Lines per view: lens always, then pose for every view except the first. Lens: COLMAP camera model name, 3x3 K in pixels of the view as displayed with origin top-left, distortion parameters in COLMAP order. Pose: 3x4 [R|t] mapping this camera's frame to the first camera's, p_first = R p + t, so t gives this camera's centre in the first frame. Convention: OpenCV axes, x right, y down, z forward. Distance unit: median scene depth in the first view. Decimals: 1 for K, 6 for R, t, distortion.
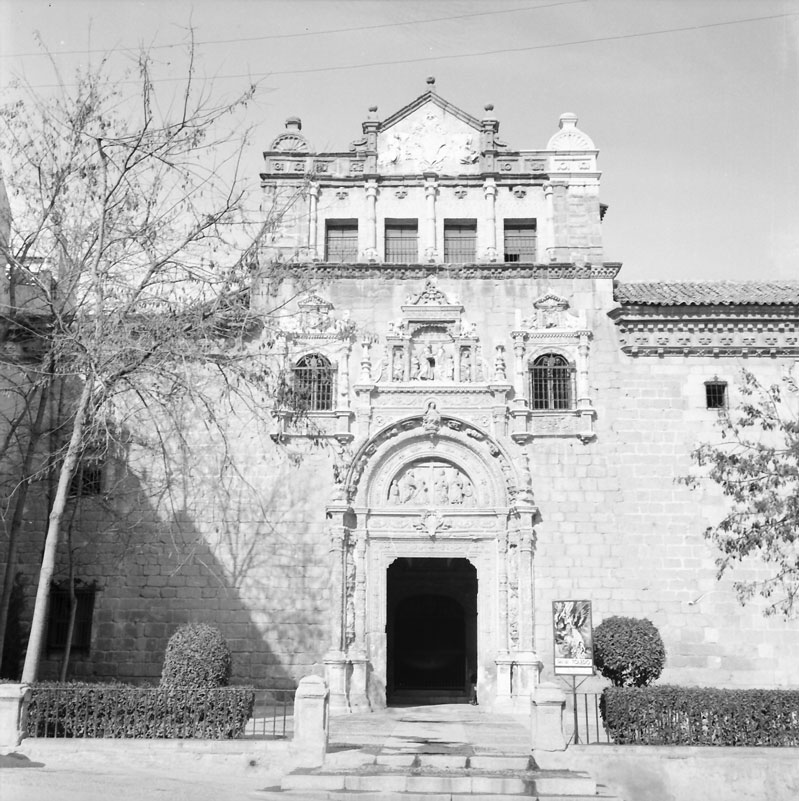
lens RADIAL K [[1066.2, 0, 411.1], [0, 1066.2, 404.7], [0, 0, 1]] dist [0.065154, -0.119466]
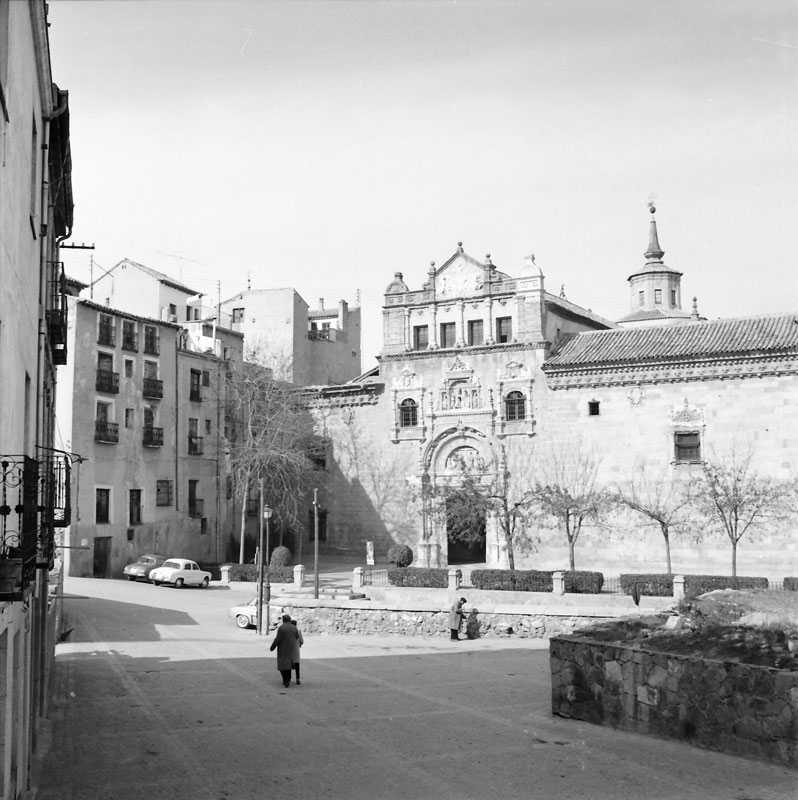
lens RADIAL K [[1064.9, 0, 410.6], [0, 1064.9, 404.2], [0, 0, 1]] dist [0.065154, -0.119466]
pose [[0.891892, -0.060585, -0.448173, 0.840625], [0.128369, 0.984141, 0.122425, -0.290256], [0.433648, -0.166721, 0.885524, -0.828162]]
